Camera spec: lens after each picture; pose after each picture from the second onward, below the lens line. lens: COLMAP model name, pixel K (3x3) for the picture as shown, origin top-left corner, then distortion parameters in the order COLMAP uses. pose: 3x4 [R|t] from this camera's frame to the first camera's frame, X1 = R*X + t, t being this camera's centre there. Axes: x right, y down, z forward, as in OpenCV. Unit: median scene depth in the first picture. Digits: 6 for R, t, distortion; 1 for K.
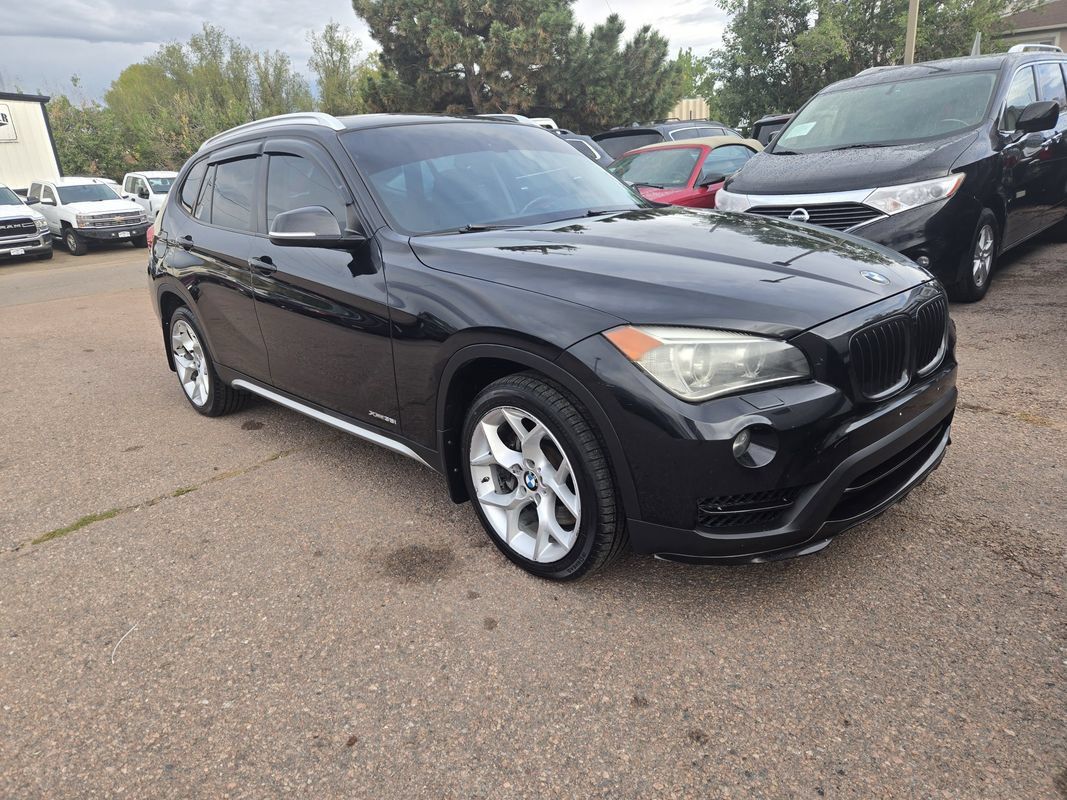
lens RADIAL K [[714.7, 0, 530.0], [0, 714.7, 395.4], [0, 0, 1]] dist [0.077268, -0.061950]
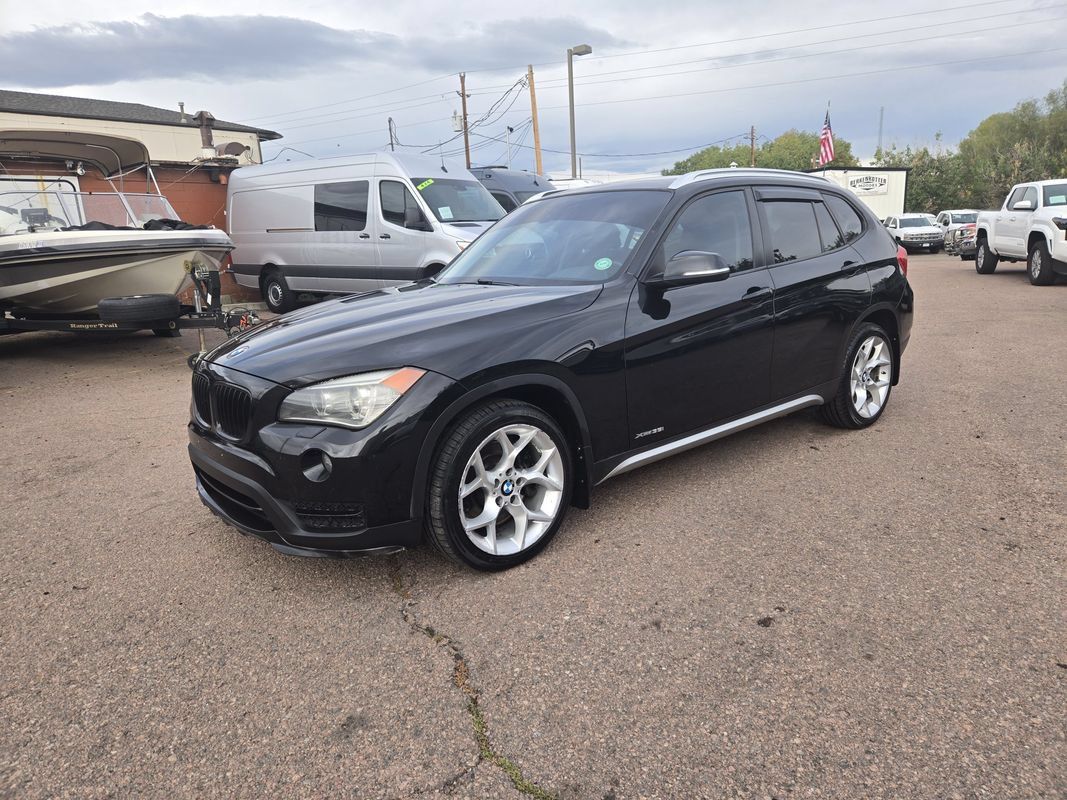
lens RADIAL K [[713.3, 0, 536.4], [0, 713.3, 402.7], [0, 0, 1]] dist [0.072719, -0.052783]
pose [[0.536531, 0.233084, -0.811053, 0.397937], [-0.257884, 0.960409, 0.105410, 0.178435], [0.803511, 0.152602, 0.575398, -0.629943]]
